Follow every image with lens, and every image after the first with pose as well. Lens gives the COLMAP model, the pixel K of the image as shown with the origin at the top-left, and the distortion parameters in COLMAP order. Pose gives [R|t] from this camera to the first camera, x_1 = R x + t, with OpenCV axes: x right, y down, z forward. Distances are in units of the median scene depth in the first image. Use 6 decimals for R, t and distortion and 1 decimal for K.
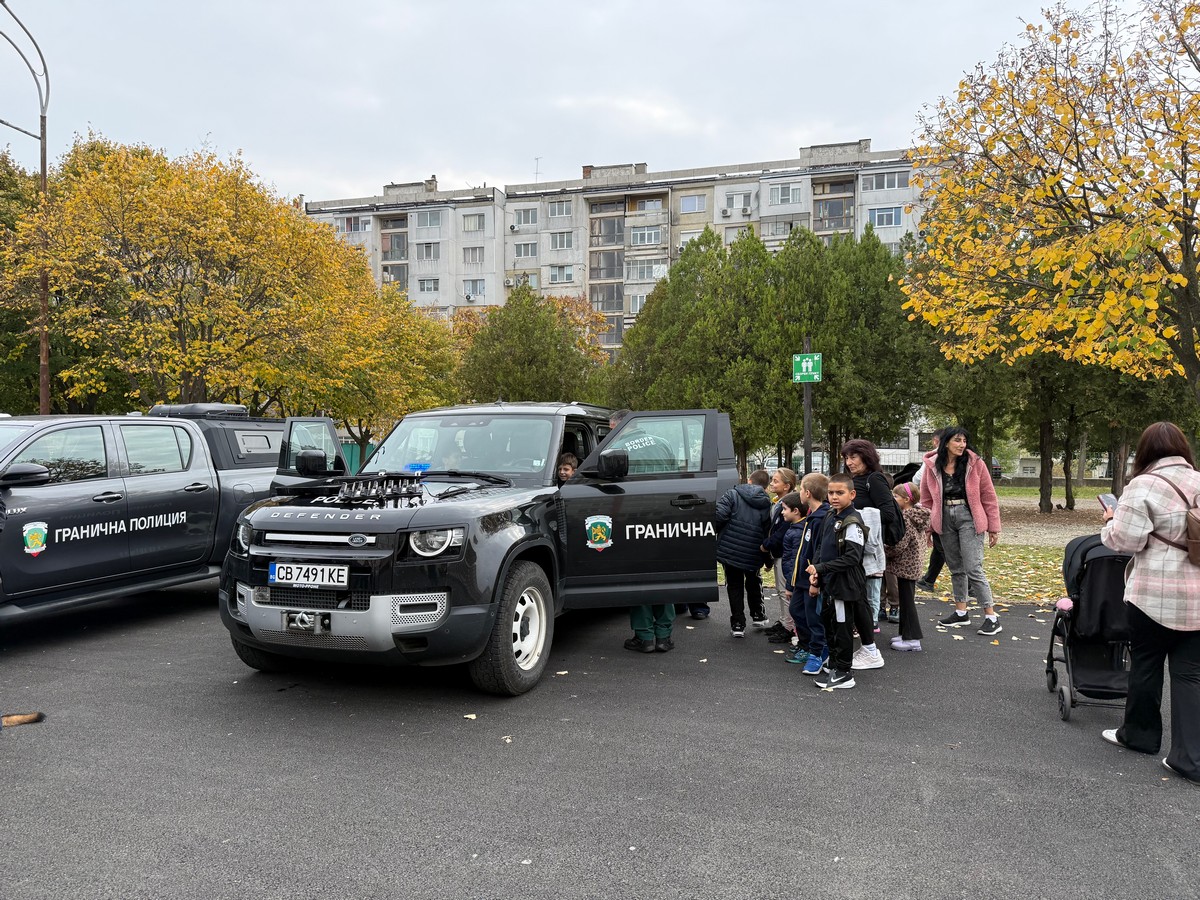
lens RADIAL K [[835.7, 0, 596.0], [0, 835.7, 448.3], [0, 0, 1]] dist [0.176481, -0.322172]
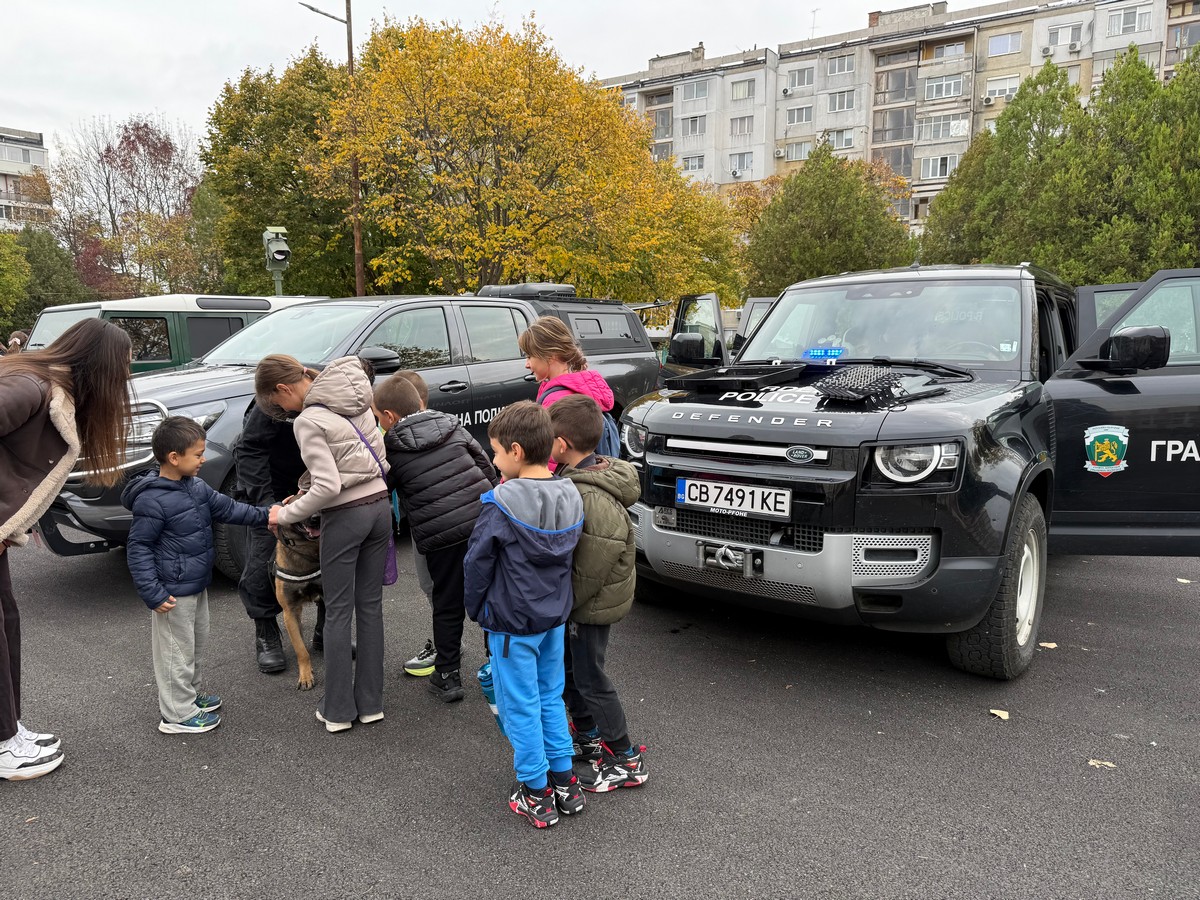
lens RADIAL K [[854.1, 0, 590.0], [0, 854.1, 447.7], [0, 0, 1]] dist [0.004545, -0.006779]
pose [[0.955264, 0.036084, -0.293545, -0.017206], [0.002134, 0.991663, 0.128844, 0.000723], [0.295747, -0.123706, 0.947223, 0.019173]]
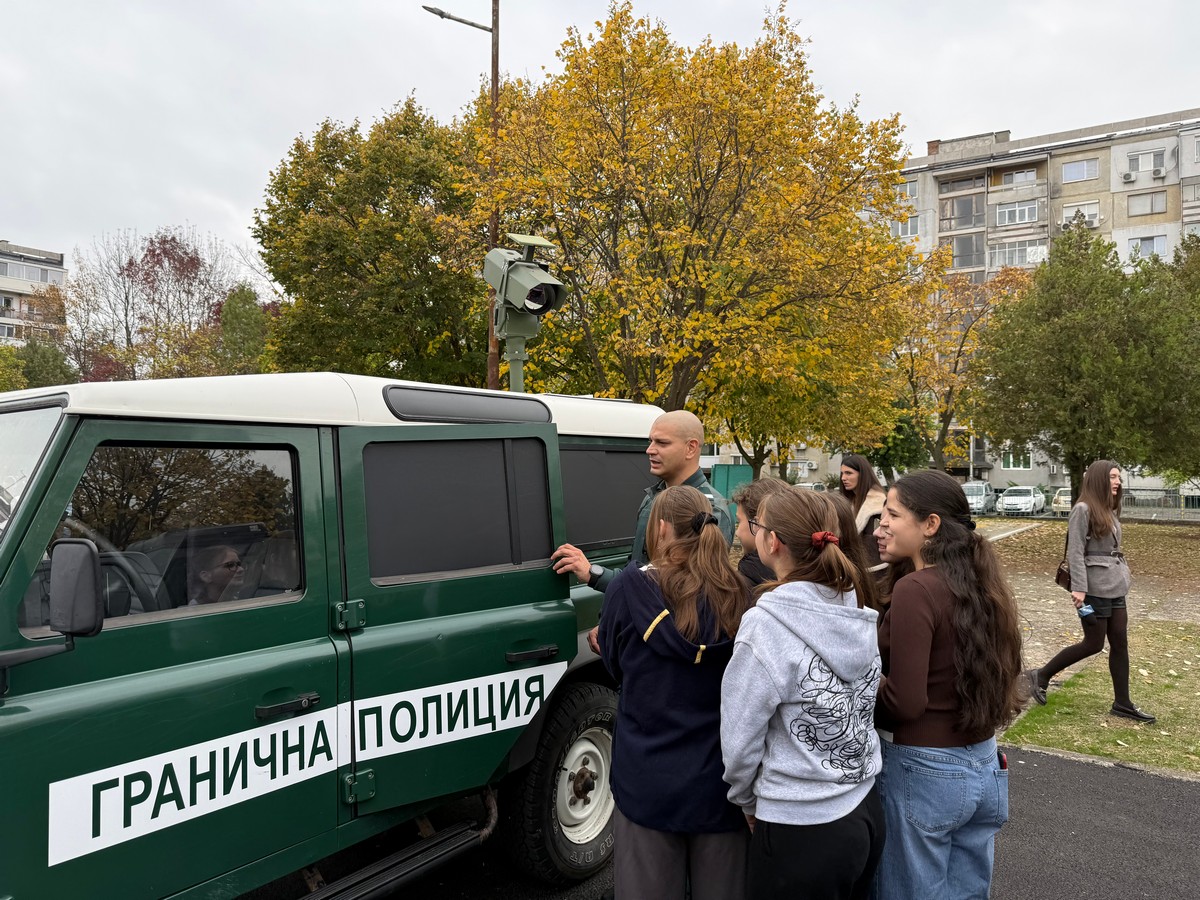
lens RADIAL K [[855.3, 0, 588.8], [0, 855.3, 438.3], [0, 0, 1]] dist [0.003795, -0.006120]
pose [[0.954925, -0.000352, -0.296848, -0.095482], [-0.009942, 0.999400, -0.033168, -0.001488], [0.296682, 0.034624, 0.954348, 0.095037]]
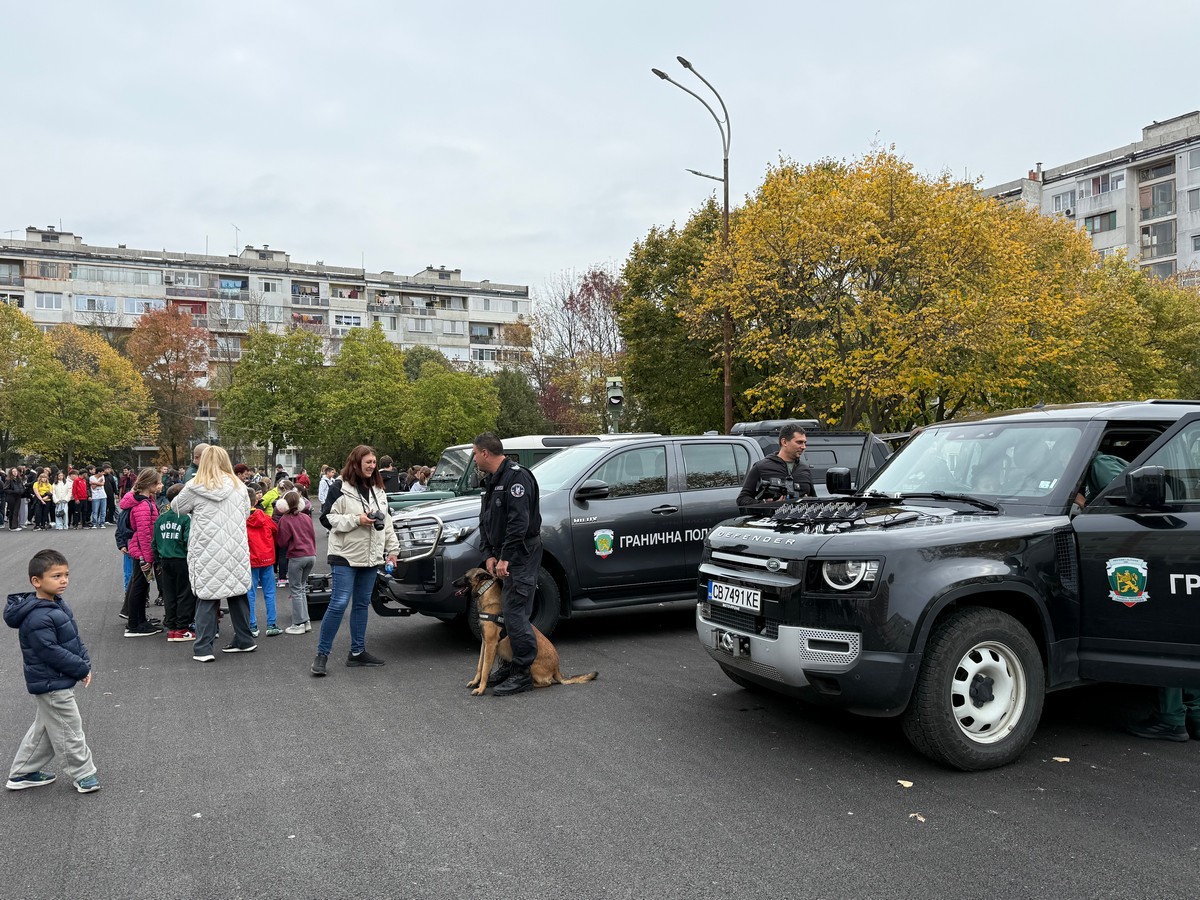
lens RADIAL K [[926.1, 0, 597.6], [0, 926.1, 453.8], [0, 0, 1]] dist [0.141636, -0.223841]
pose [[0.702019, -0.014167, -0.712017, 0.023663], [0.012278, 0.999894, -0.007790, -0.000786], [0.712052, -0.003273, 0.702119, 0.008725]]
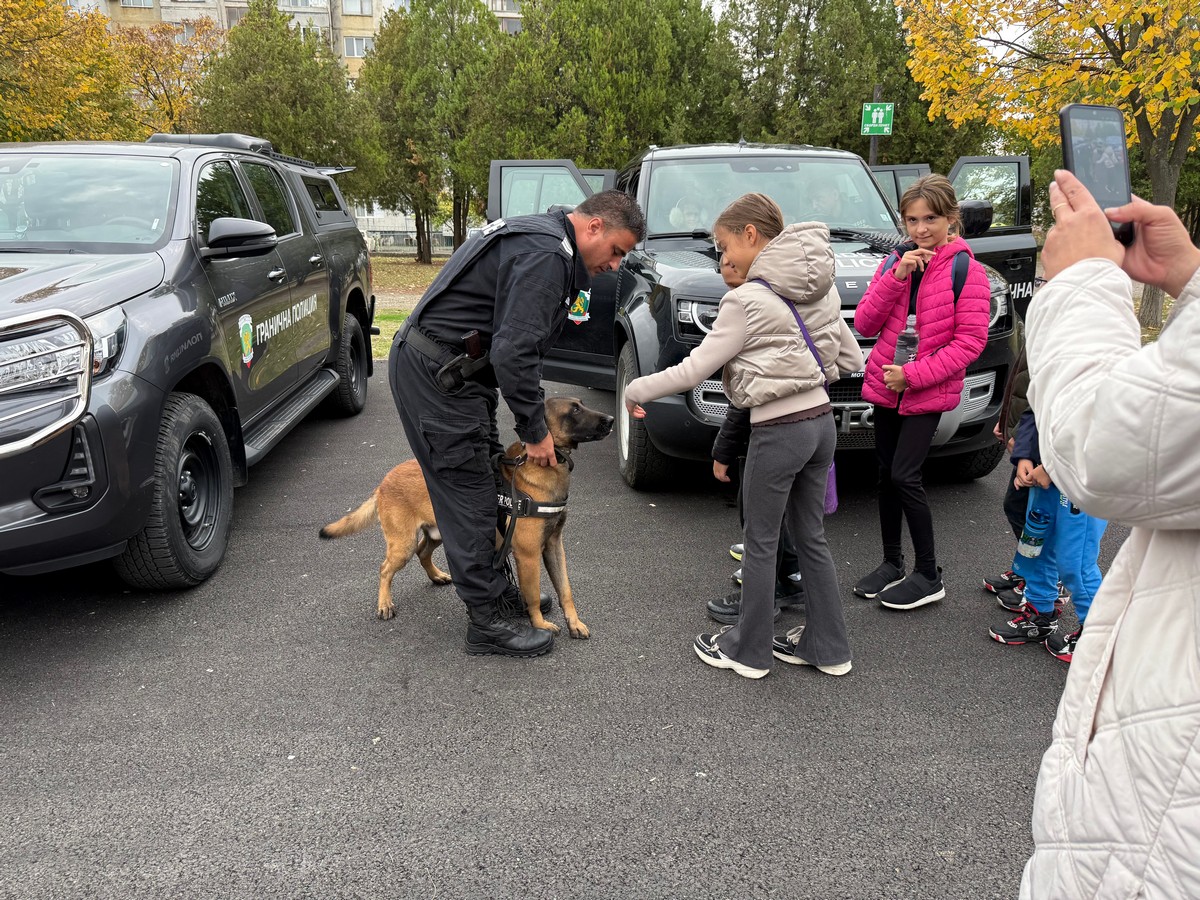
lens RADIAL K [[850.7, 0, 597.6], [0, 850.7, 451.8], [0, 0, 1]] dist [0.022970, -0.029521]
pose [[0.909594, -0.110708, 0.400477, -0.064094], [0.001262, 0.964582, 0.263782, 0.001694], [-0.415496, -0.239429, 0.877518, 0.028584]]
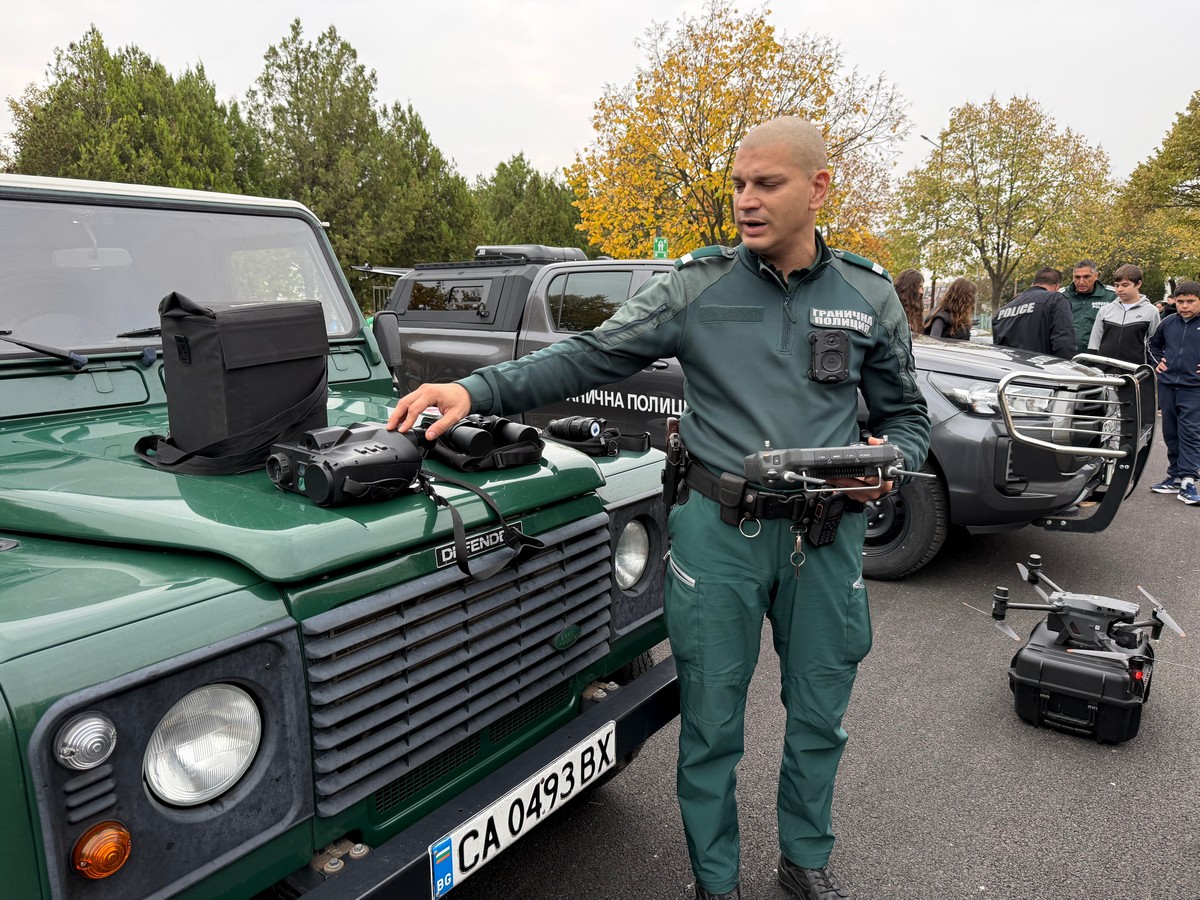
lens RADIAL K [[850.7, 0, 597.6], [0, 850.7, 451.8], [0, 0, 1]] dist [0.022970, -0.029521]
pose [[0.313094, -0.157757, 0.936528, -0.161062], [0.005641, 0.986399, 0.164271, 0.001059], [-0.949705, -0.046149, 0.309725, 0.091322]]
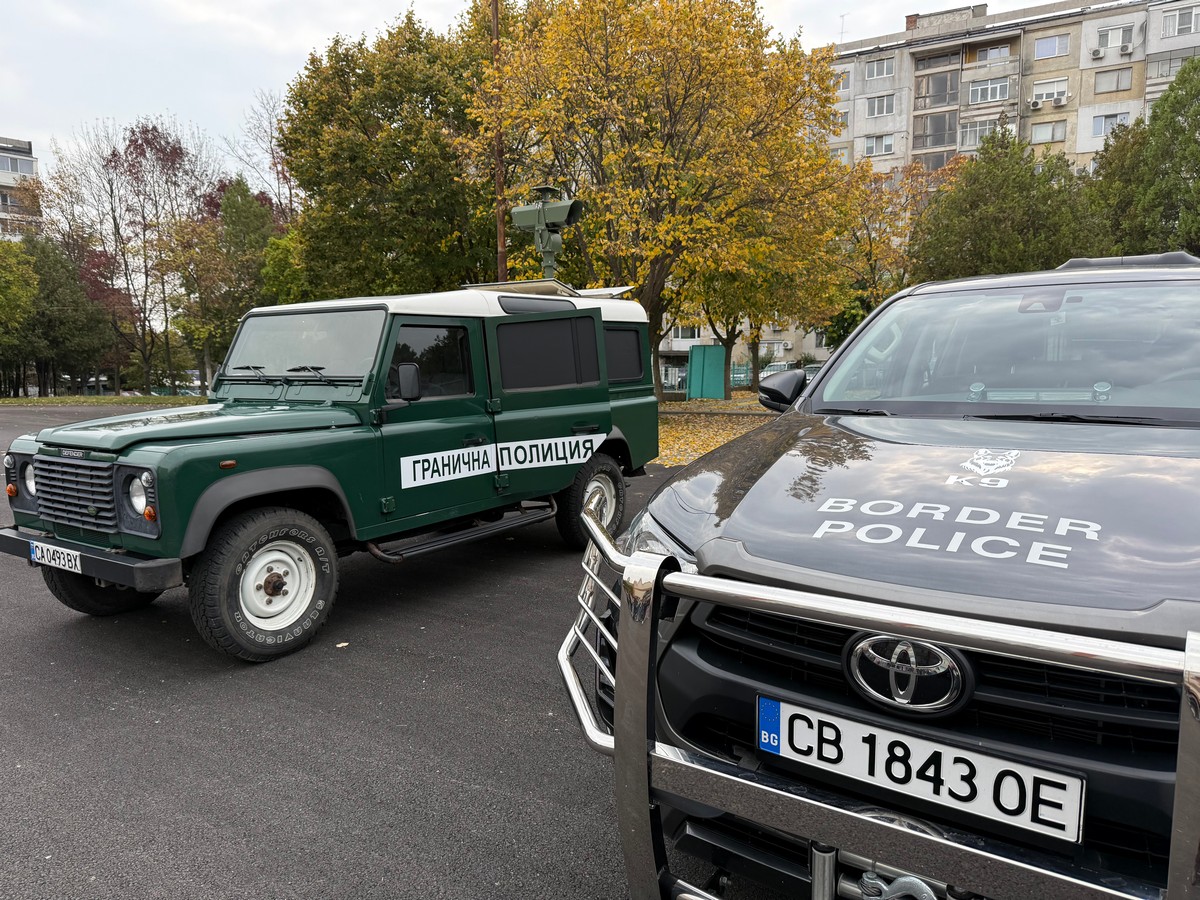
lens RADIAL K [[853.2, 0, 603.3], [0, 853.2, 447.1], [0, 0, 1]] dist [0.004038, -0.005110]
pose [[0.964862, 0.019398, -0.262040, -0.084849], [0.010357, 0.993689, 0.111692, 0.000492], [0.262553, -0.110481, 0.958572, 0.051537]]
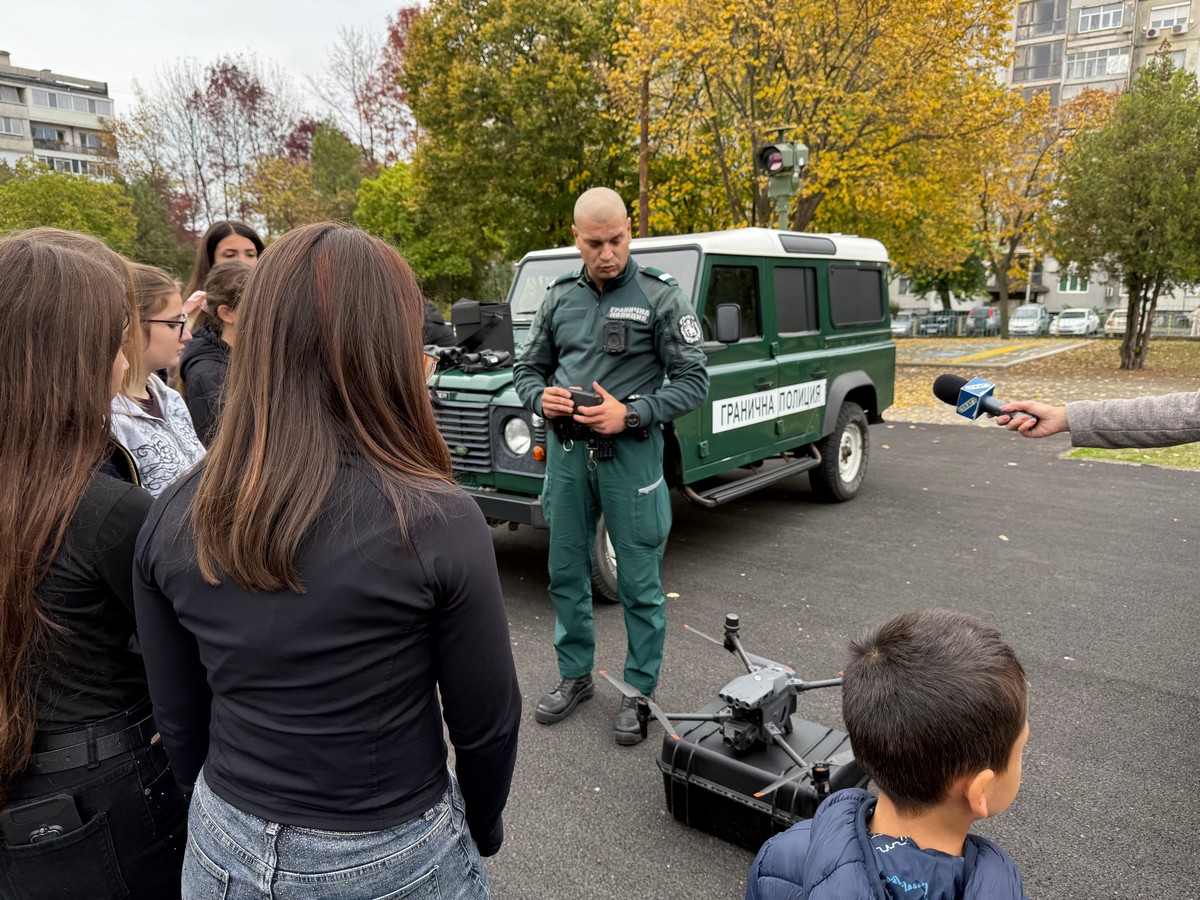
lens RADIAL K [[856.0, 0, 596.4], [0, 856.0, 455.0], [0, 0, 1]] dist [0.016167, -0.023134]
pose [[0.944673, 0.057111, -0.323005, -0.106747], [0.002303, 0.983547, 0.180638, 0.000580], [0.328006, -0.171387, 0.928998, 0.046109]]
